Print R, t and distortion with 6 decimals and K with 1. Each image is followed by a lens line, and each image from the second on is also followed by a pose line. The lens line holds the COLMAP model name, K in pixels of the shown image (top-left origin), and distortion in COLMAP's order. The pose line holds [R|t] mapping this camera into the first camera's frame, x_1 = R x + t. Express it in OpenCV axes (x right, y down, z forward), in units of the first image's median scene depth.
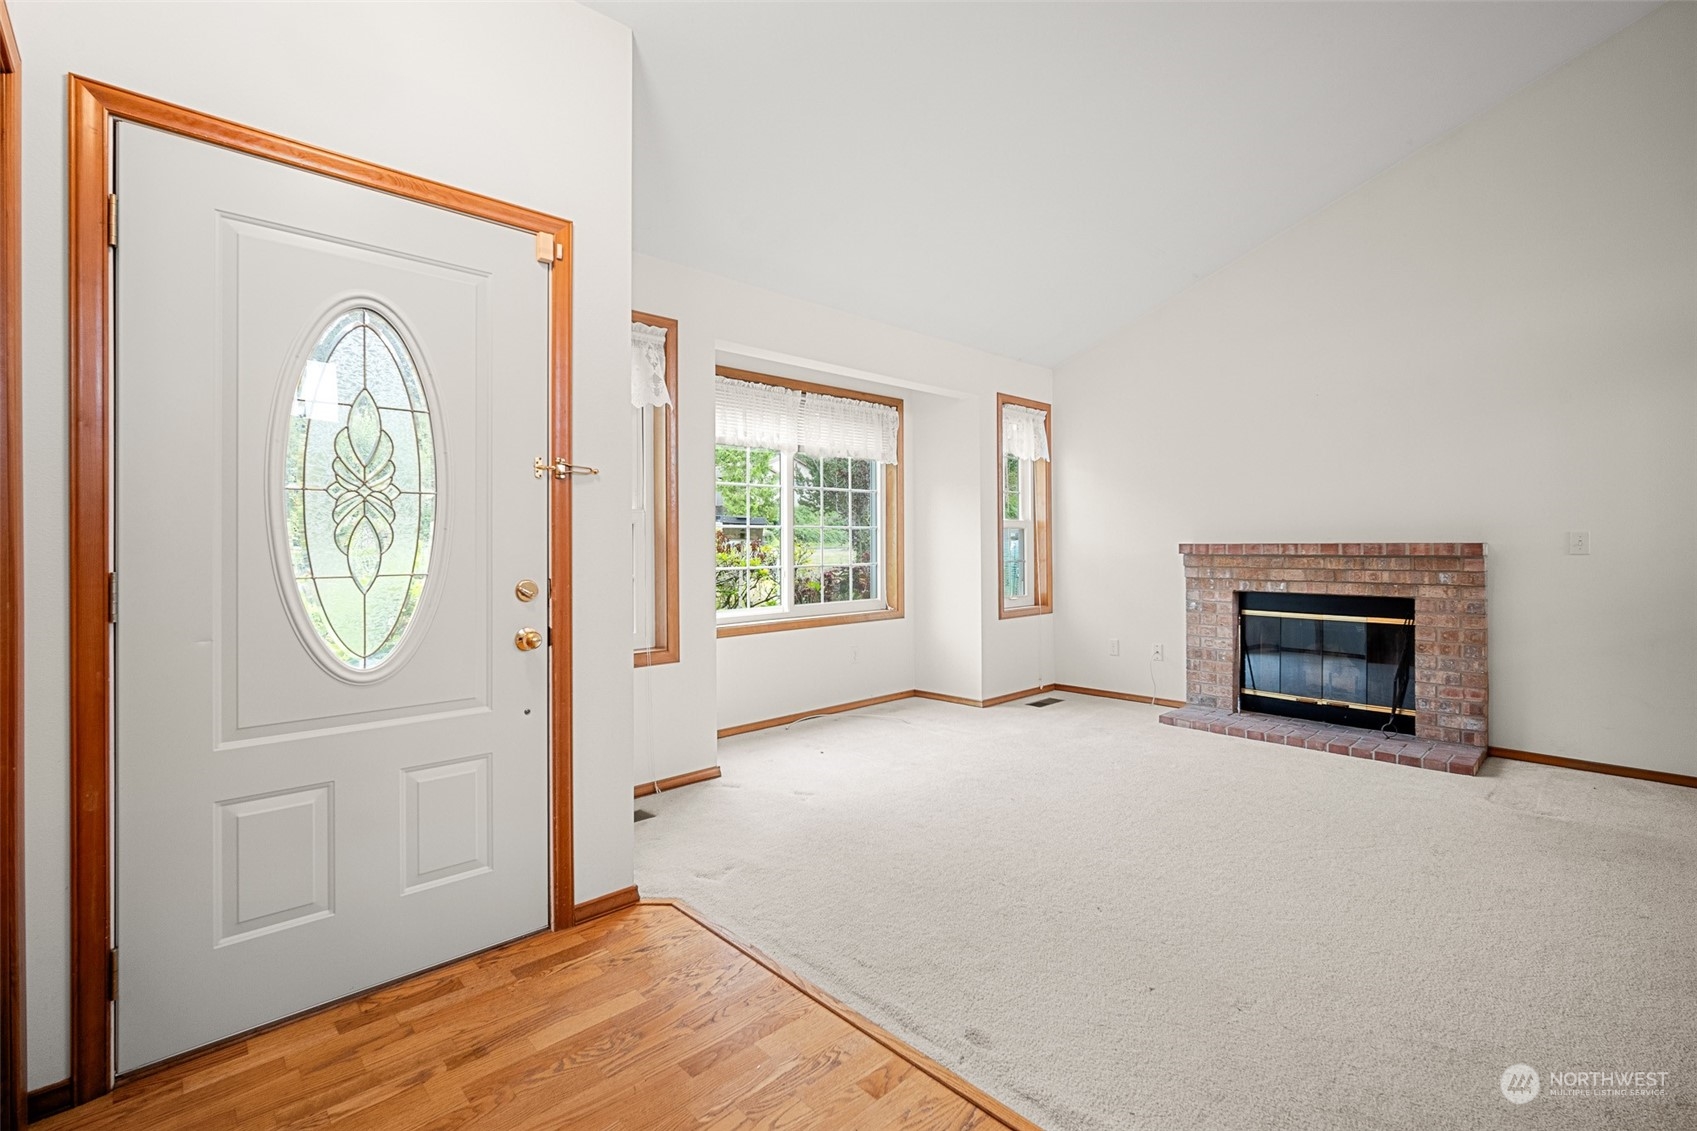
lens RADIAL K [[738.8, 0, 848.9], [0, 738.8, 556.2], [0, 0, 1]] dist [-0.006474, -0.000018]
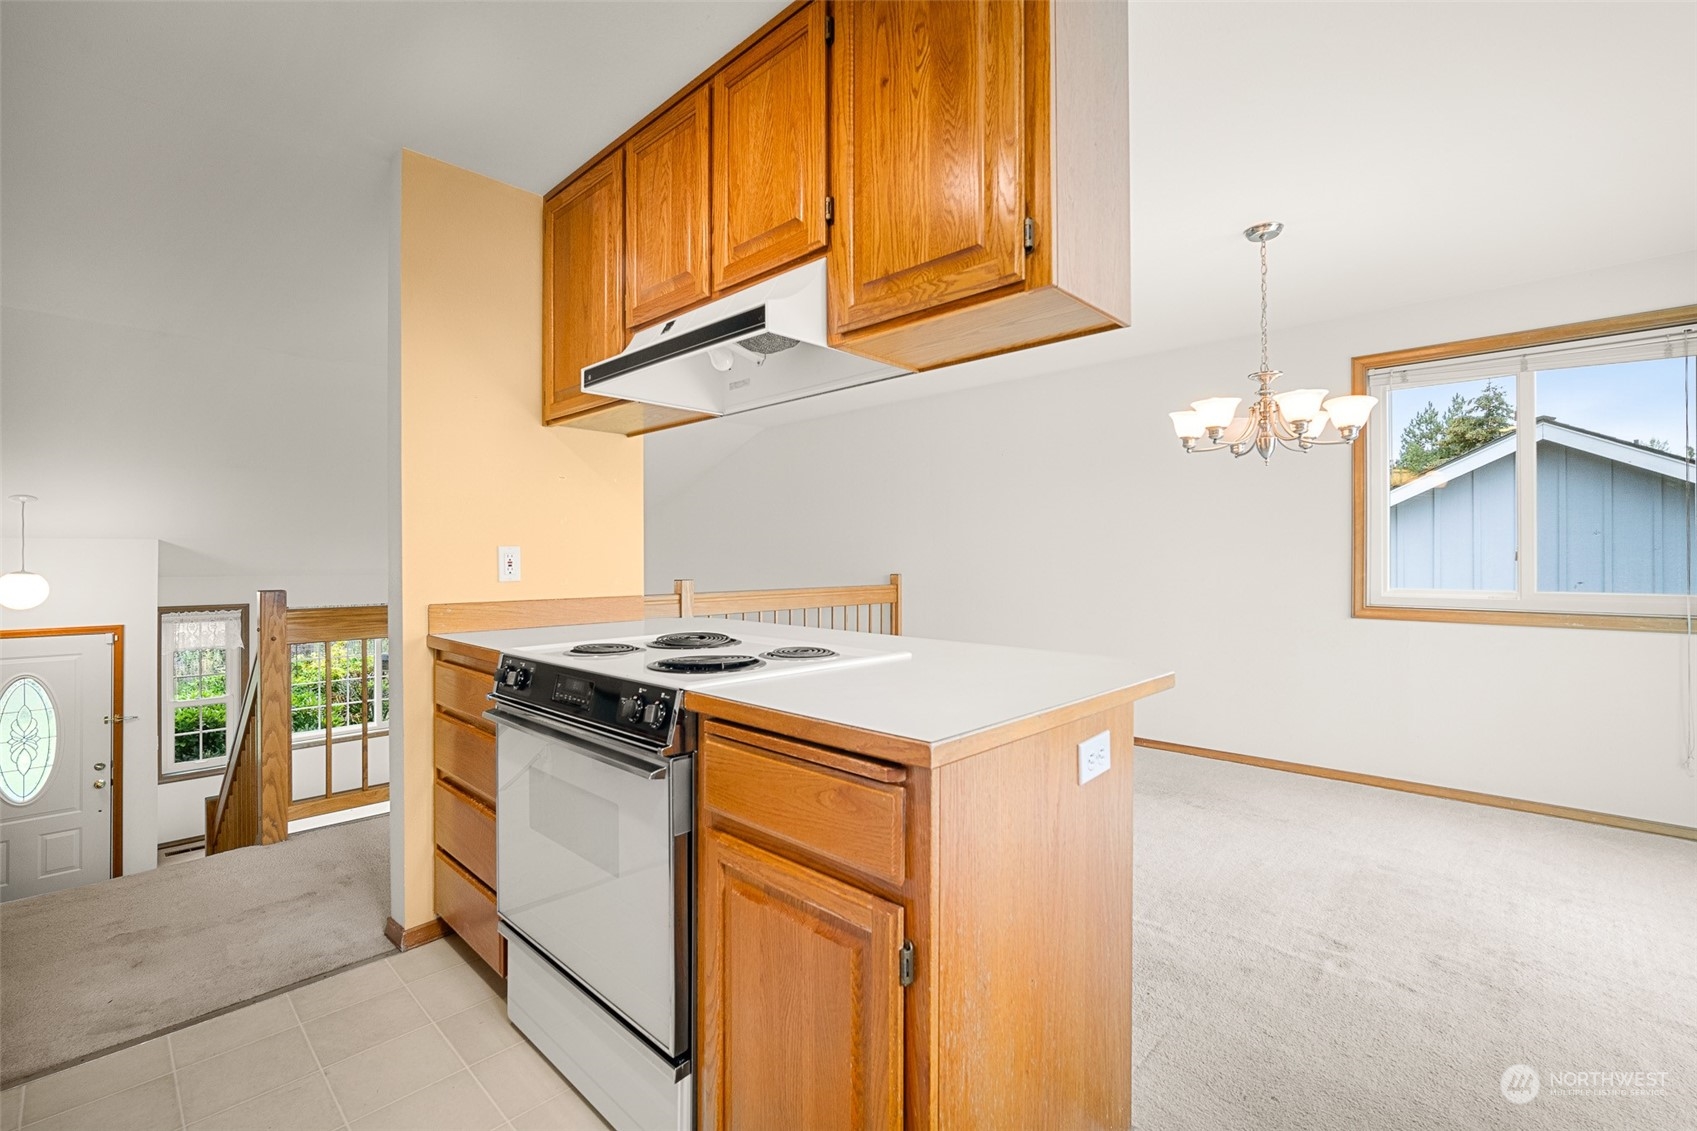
lens RADIAL K [[738.8, 0, 848.9], [0, 738.8, 556.2], [0, 0, 1]] dist [-0.006474, -0.000018]
pose [[0.998869, 0.002180, 0.047490, 1.058165], [-0.001199, 0.999786, -0.020664, -0.326234], [-0.047525, 0.020584, 0.998658, -0.890342]]
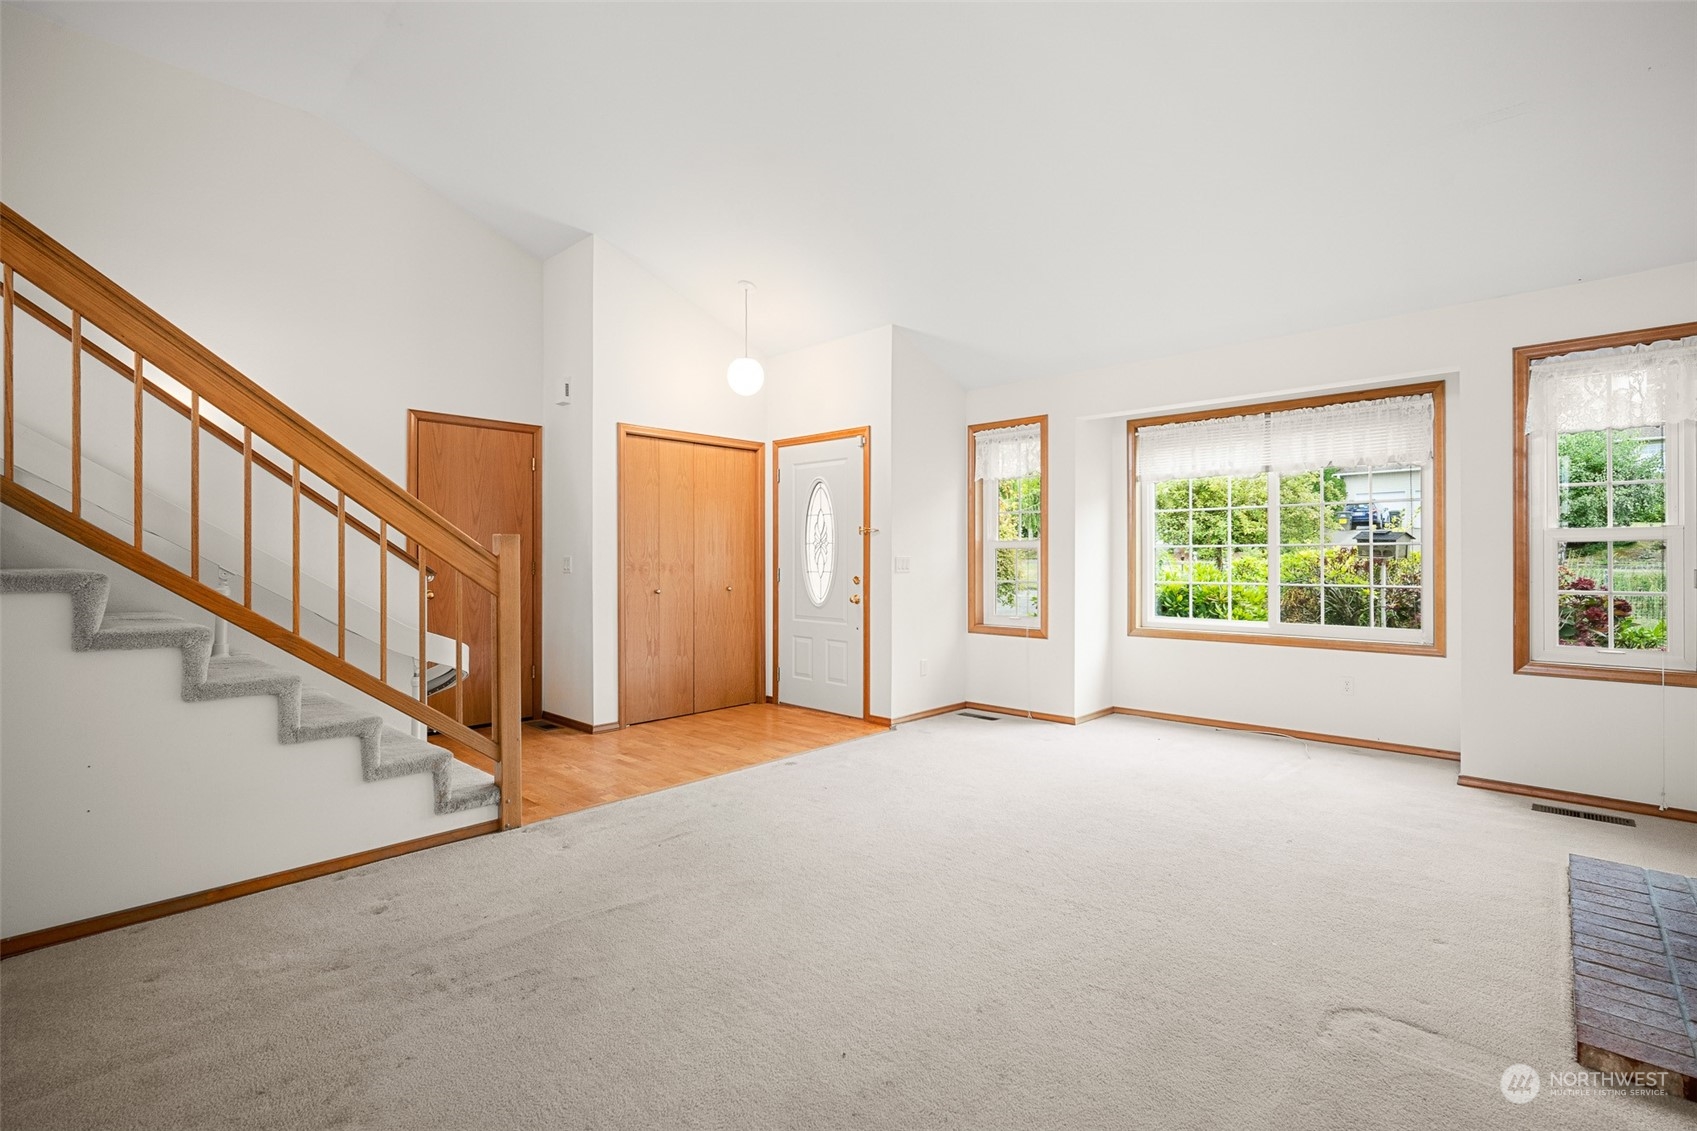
lens RADIAL K [[778.8, 0, 851.1], [0, 778.8, 556.3], [0, 0, 1]] dist [0.000295, 0.000031]
pose [[0.057732, 0.003988, -0.998324, 1.070621], [-0.016697, 0.999856, 0.003029, -0.020248], [0.998192, 0.016494, 0.057790, 0.401435]]
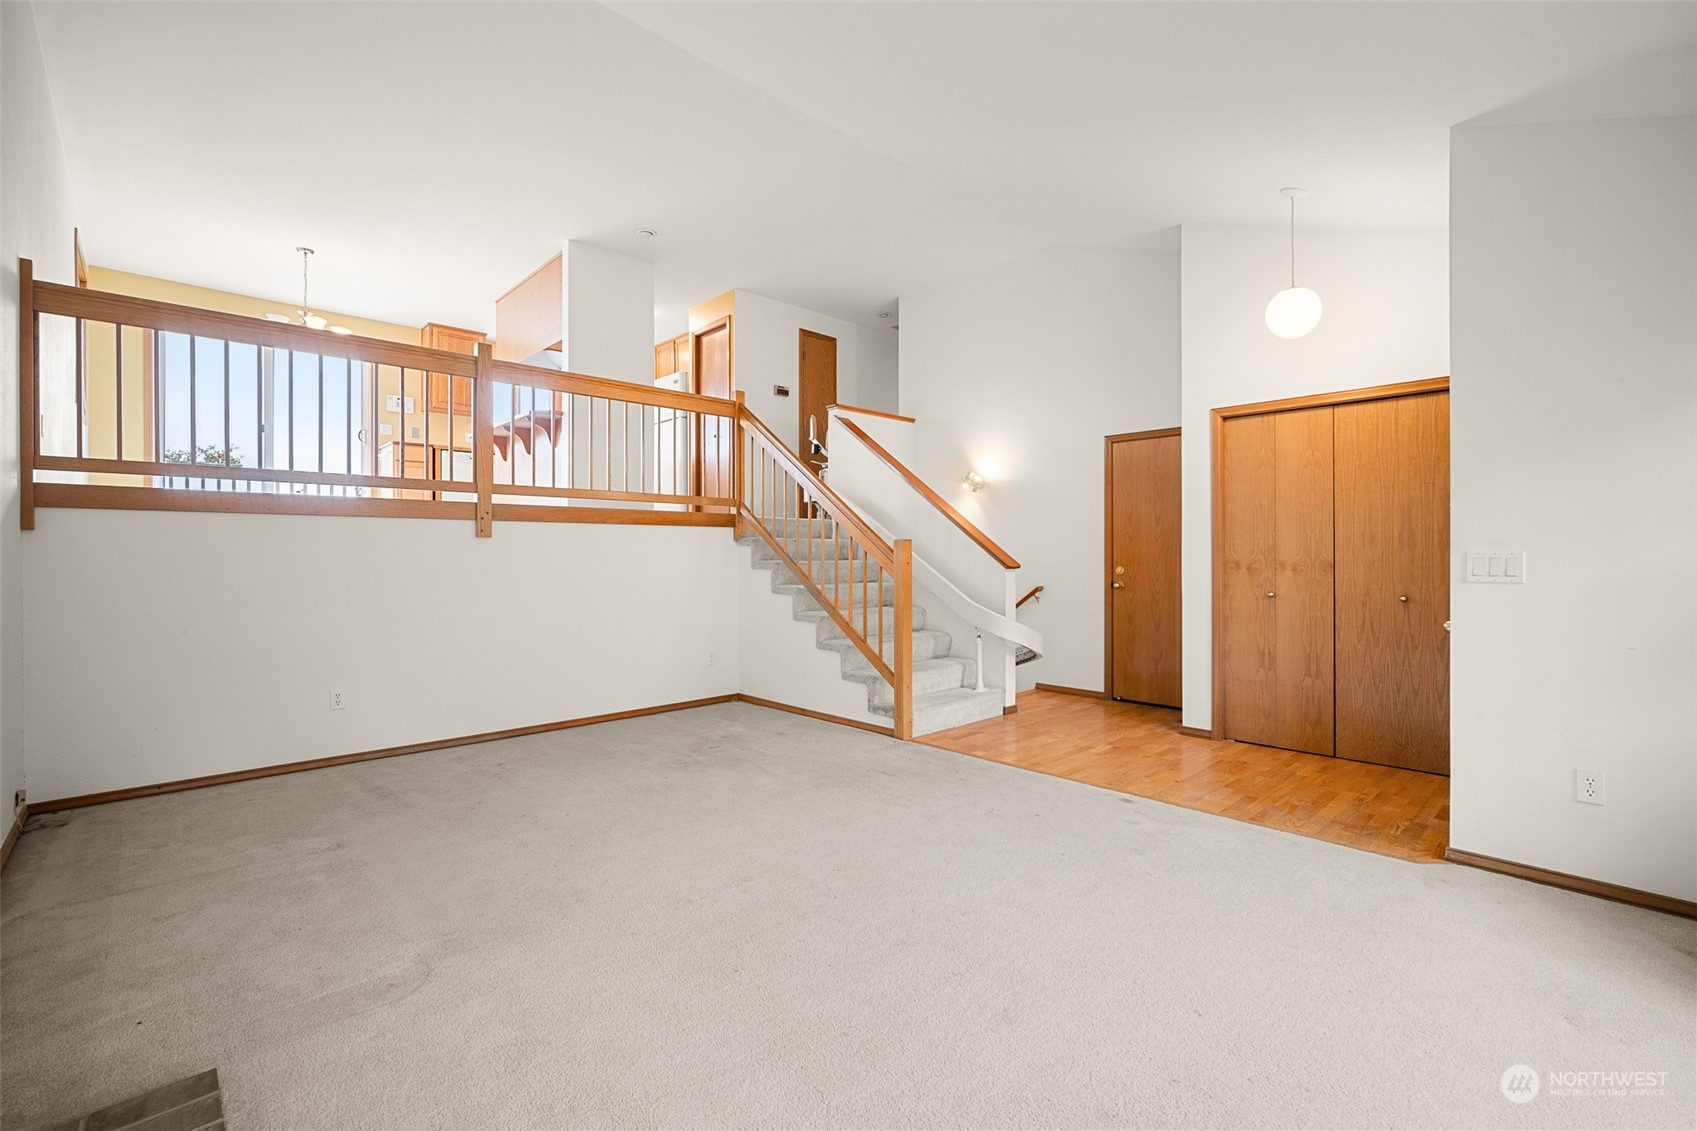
lens RADIAL K [[738.8, 0, 848.9], [0, 738.8, 556.2], [0, 0, 1]] dist [-0.006474, -0.000018]
pose [[-0.999966, 0.008143, 0.001308, 0.361427], [0.008166, 0.999794, 0.018579, -0.030035], [-0.001156, 0.018589, -0.999827, 1.177588]]
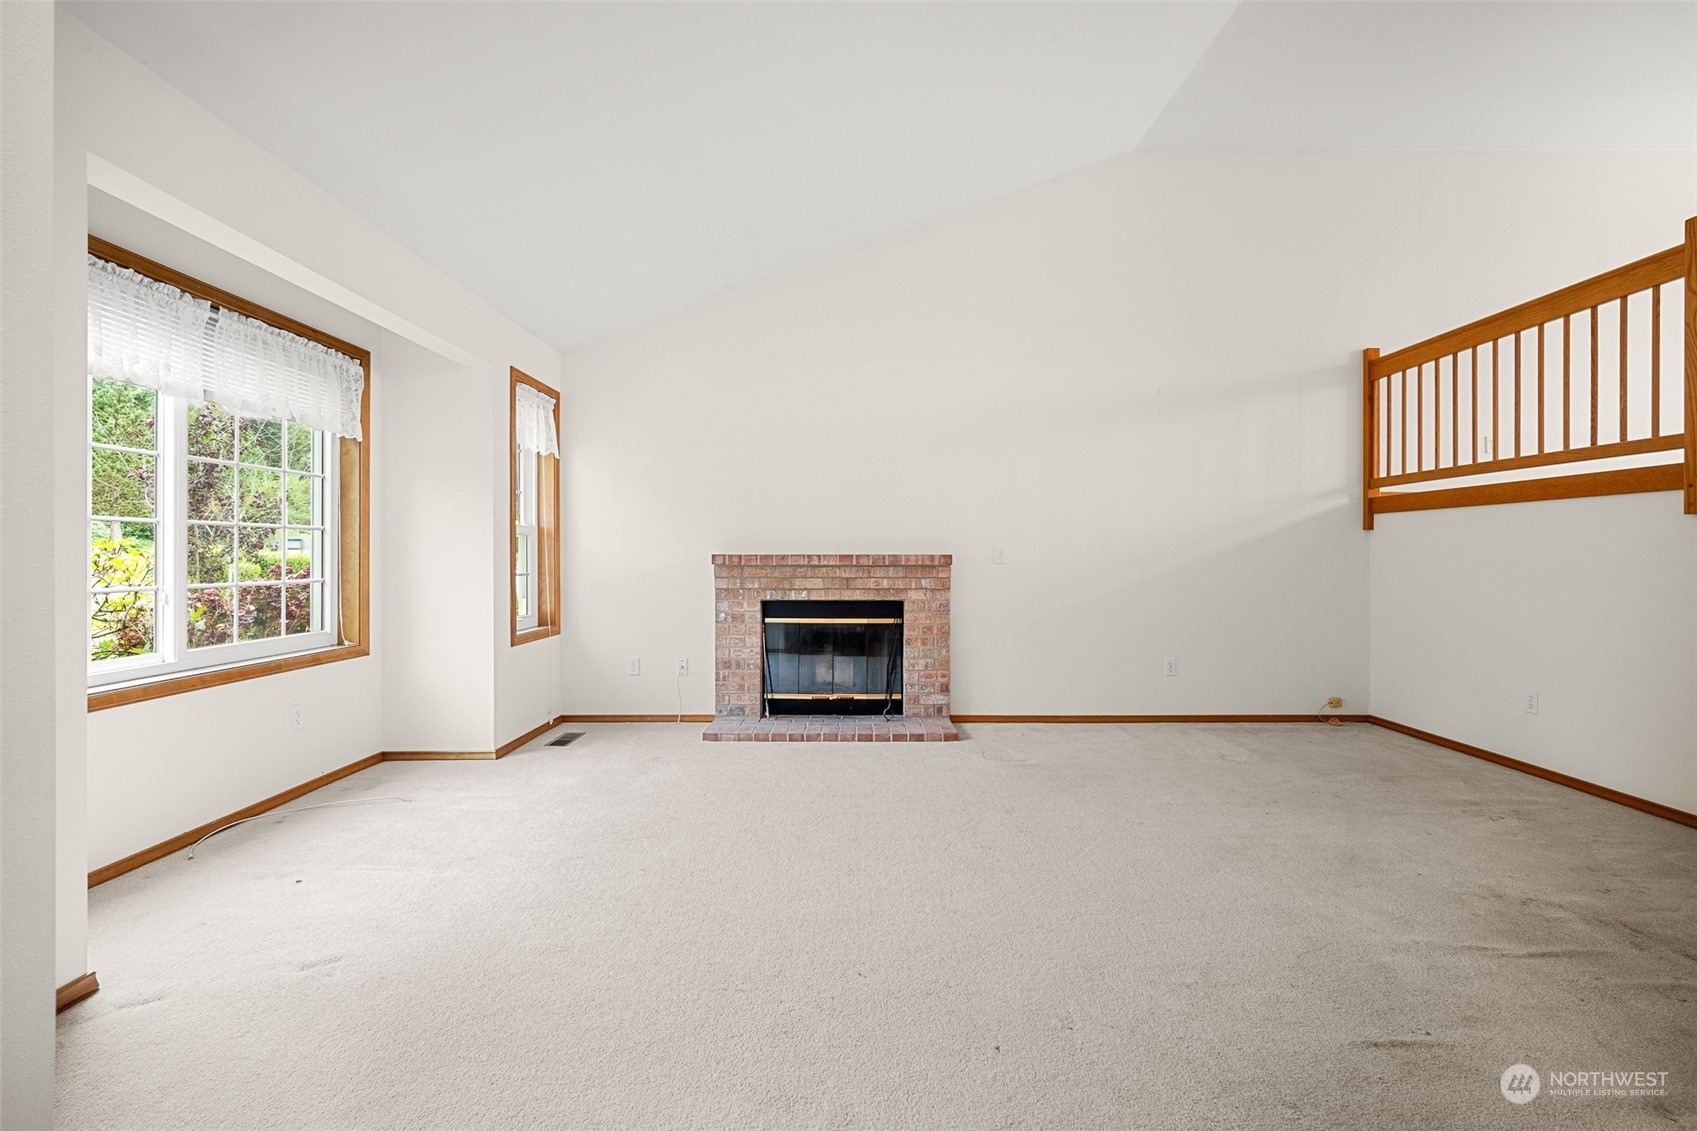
lens RADIAL K [[738.8, 0, 848.9], [0, 738.8, 556.2], [0, 0, 1]] dist [-0.006474, -0.000018]
pose [[0.693661, 0.006285, 0.720274, -0.147586], [0.006958, 0.999857, -0.015426, 0.002406], [-0.720268, 0.015712, 0.693518, 0.206530]]
